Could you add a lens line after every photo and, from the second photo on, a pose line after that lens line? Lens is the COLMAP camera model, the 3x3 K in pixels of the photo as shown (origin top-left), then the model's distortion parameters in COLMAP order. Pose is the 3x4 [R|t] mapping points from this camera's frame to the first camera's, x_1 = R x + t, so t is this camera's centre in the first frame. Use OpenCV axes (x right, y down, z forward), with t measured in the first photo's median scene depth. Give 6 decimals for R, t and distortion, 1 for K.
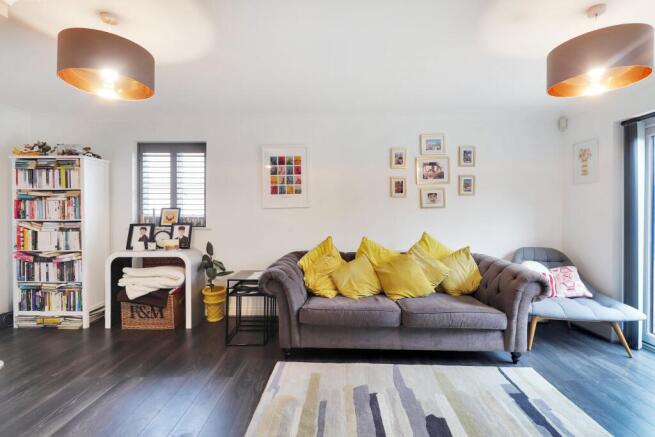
lens RADIAL K [[300.0, 0, 331.2], [0, 300.0, 209.3], [0, 0, 1]] dist [0.001359, -0.000952]
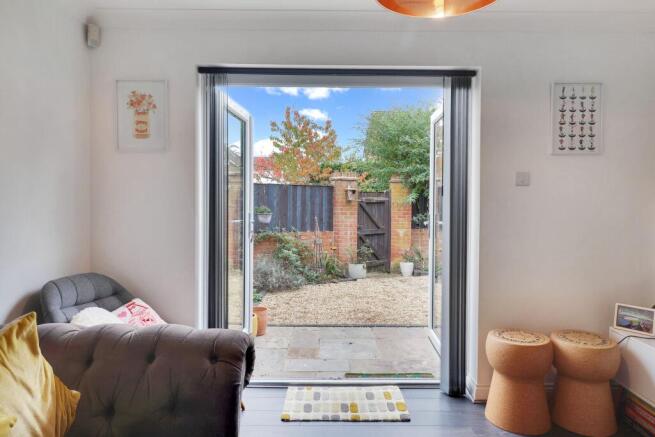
lens RADIAL K [[422.9, 0, 330.5], [0, 422.9, 211.8], [0, 0, 1]] dist [0.017239, 0.000437]
pose [[-0.006974, -0.026746, 0.999618, 0.011253], [-0.010780, 0.999586, 0.026670, 0.003558], [-0.999918, -0.010590, -0.007259, 0.676221]]
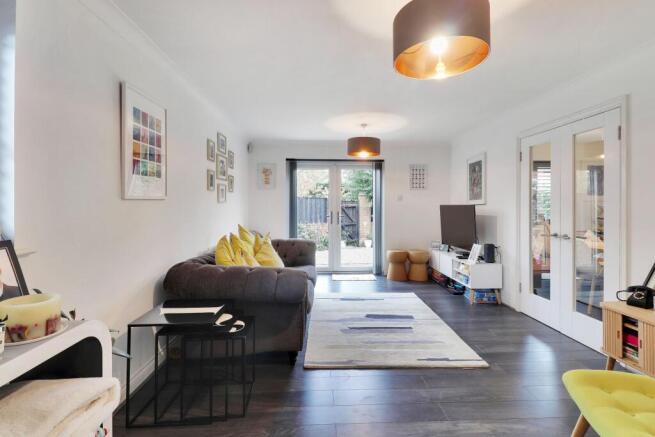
lens RADIAL K [[300.0, 0, 331.2], [0, 300.0, 209.3], [0, 0, 1]] dist [0.001359, -0.000952]
pose [[-0.045523, -0.009968, 0.998914, -0.882562], [-0.005523, 0.999937, 0.009727, 0.007102], [-0.998948, -0.005074, -0.045575, 0.764500]]
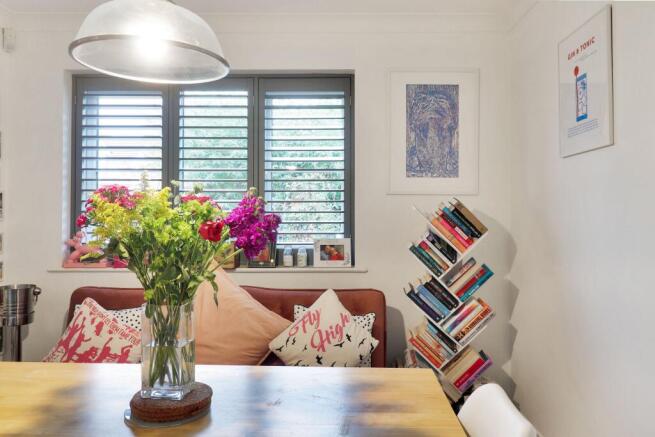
lens RADIAL K [[506.7, 0, 327.1], [0, 506.7, 202.0], [0, 0, 1]] dist [0.006942, 0.001715]
pose [[-0.021794, 0.016084, 0.999633, -0.136973], [-0.007228, 0.999842, -0.016245, -0.000025], [-0.999736, -0.007580, -0.021674, -0.666945]]
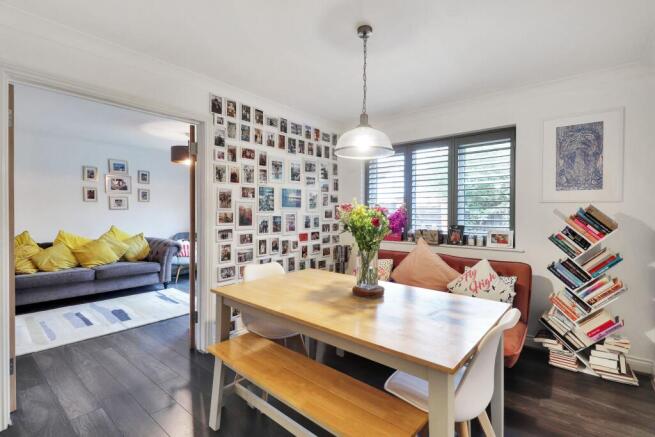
lens RADIAL K [[308.2, 0, 333.9], [0, 308.2, 216.1], [0, 0, 1]] dist [-0.000450, -0.000276]
pose [[0.611522, -0.007605, 0.791191, -0.247264], [-0.006358, 0.999874, 0.014525, -0.000912], [-0.791202, -0.013913, 0.611397, -0.878211]]
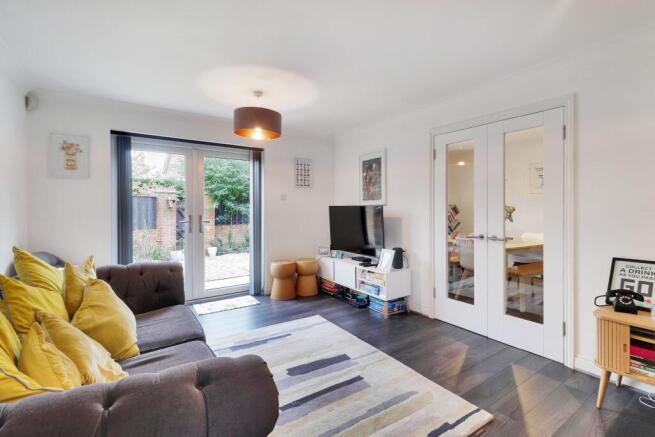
lens RADIAL K [[300.0, 0, 331.2], [0, 300.0, 209.3], [0, 0, 1]] dist [0.001359, -0.000952]
pose [[-0.566825, -0.004619, 0.823825, -0.451818], [-0.002371, 0.999989, 0.003975, 0.007636], [-0.823835, 0.000300, -0.566830, 0.911319]]
